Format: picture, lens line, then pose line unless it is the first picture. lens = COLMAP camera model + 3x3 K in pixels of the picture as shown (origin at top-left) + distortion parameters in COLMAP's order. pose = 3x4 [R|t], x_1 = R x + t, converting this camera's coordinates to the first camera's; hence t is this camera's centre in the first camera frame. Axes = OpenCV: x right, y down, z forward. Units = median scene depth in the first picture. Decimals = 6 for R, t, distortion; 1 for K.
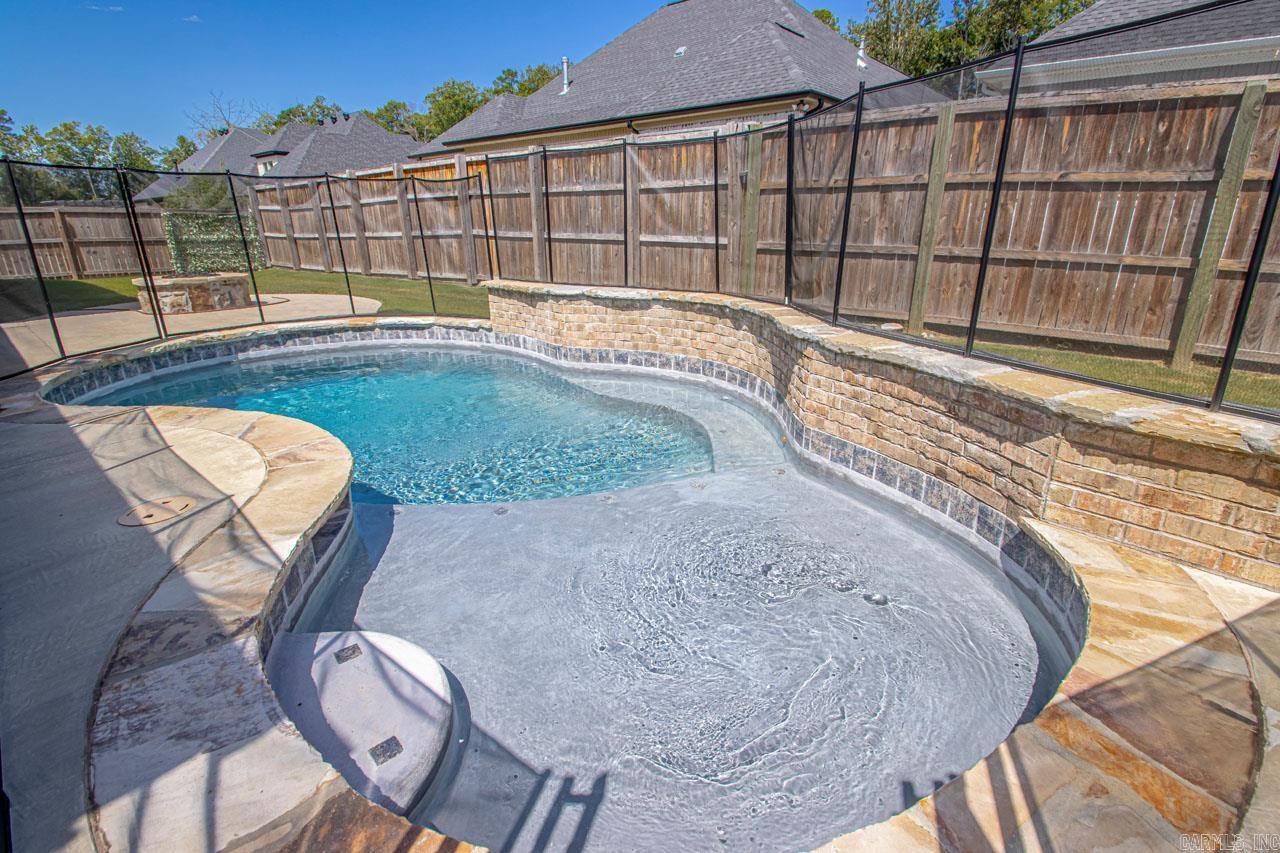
lens RADIAL K [[585.8, 0, 637.2], [0, 585.8, 423.4], [0, 0, 1]] dist [0.005239, -0.008989]
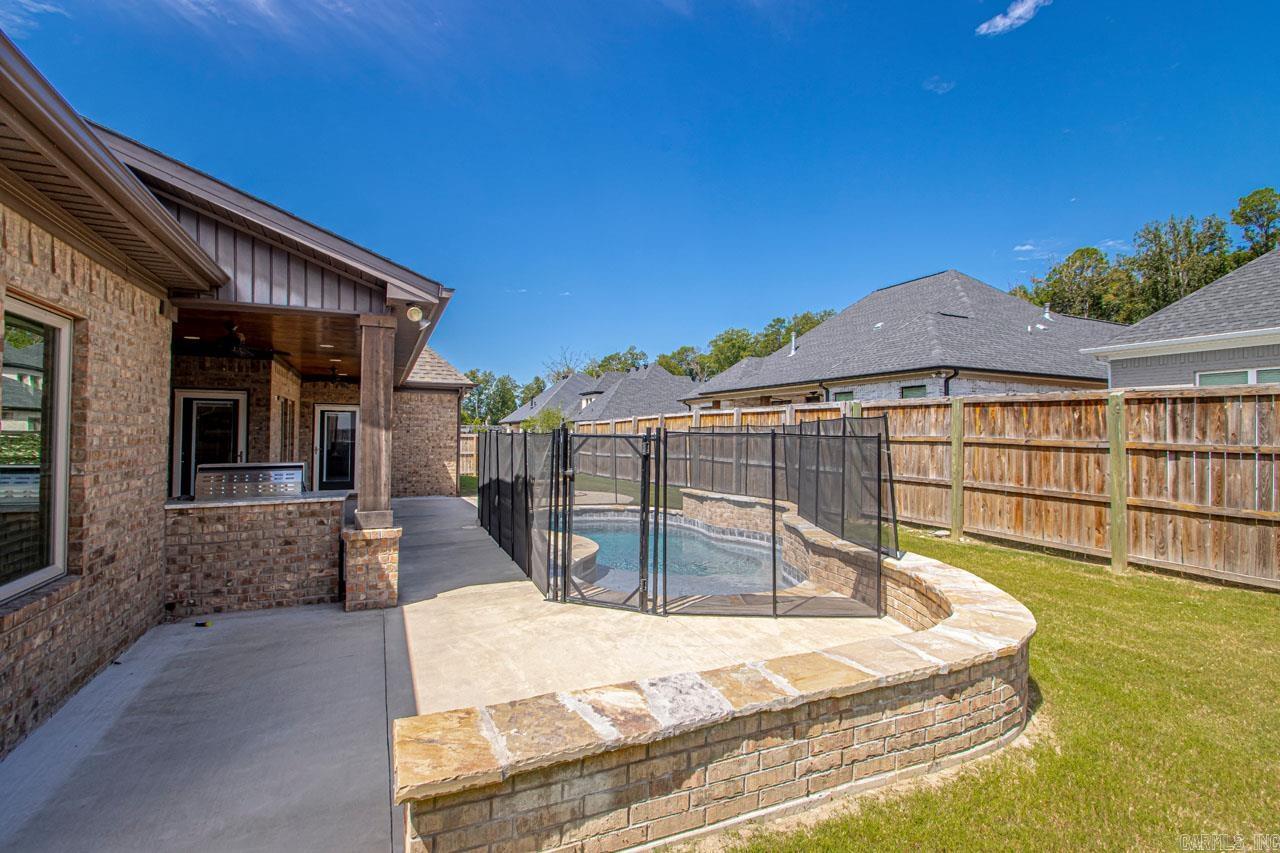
lens RADIAL K [[585.8, 0, 637.2], [0, 585.8, 423.4], [0, 0, 1]] dist [0.005239, -0.008989]
pose [[0.904341, 0.000595, -0.426810, 0.393432], [-0.148290, 0.938141, -0.312893, 0.157853], [0.400222, 0.346254, 0.848487, -0.676340]]
